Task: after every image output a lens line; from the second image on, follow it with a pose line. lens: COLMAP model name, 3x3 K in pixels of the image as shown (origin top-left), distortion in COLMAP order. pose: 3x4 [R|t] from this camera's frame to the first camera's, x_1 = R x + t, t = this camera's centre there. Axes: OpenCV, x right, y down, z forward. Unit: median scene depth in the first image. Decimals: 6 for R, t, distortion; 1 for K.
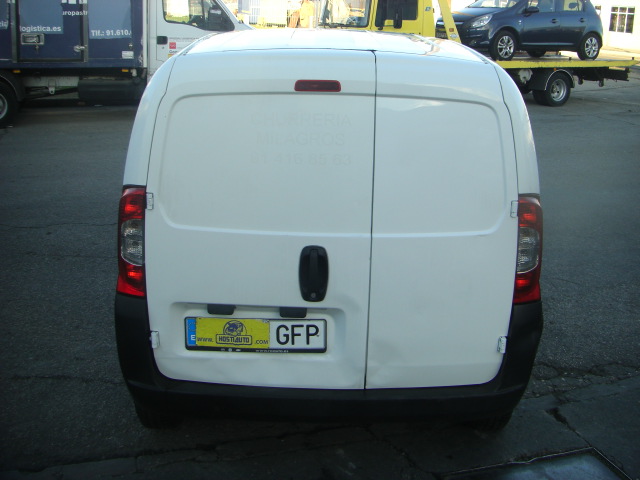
lens RADIAL K [[720.7, 0, 340.9], [0, 720.7, 191.9], [0, 0, 1]] dist [-0.163659, 0.079365]
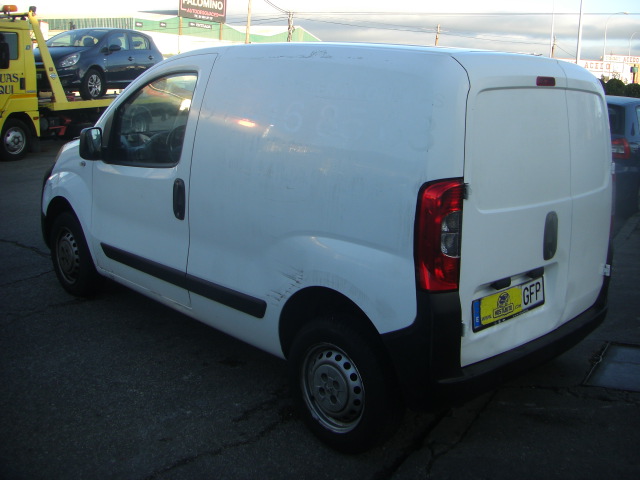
lens RADIAL K [[720.7, 0, 340.9], [0, 720.7, 191.9], [0, 0, 1]] dist [-0.163659, 0.079365]
pose [[0.720016, -0.118543, 0.683758, -0.883588], [0.161723, 0.986836, 0.000790, -0.013529], [-0.674851, 0.110010, 0.729709, 0.285127]]
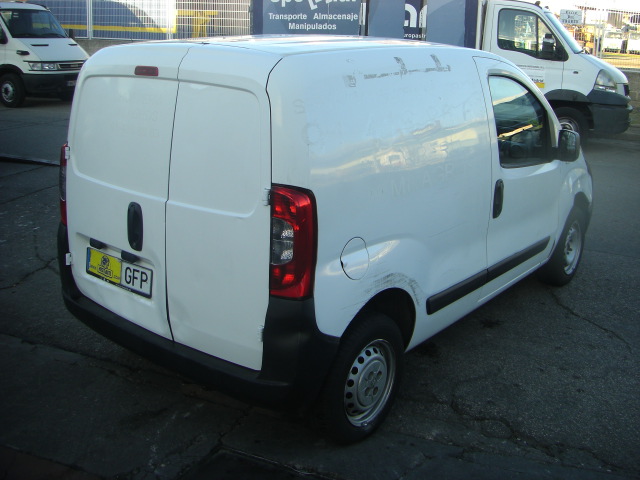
lens RADIAL K [[720.7, 0, 340.9], [0, 720.7, 191.9], [0, 0, 1]] dist [-0.163659, 0.079365]
pose [[0.777755, 0.132644, -0.614413, 0.762940], [-0.164497, 0.986366, 0.004715, -0.004187], [0.606662, 0.097403, 0.788970, 0.212394]]
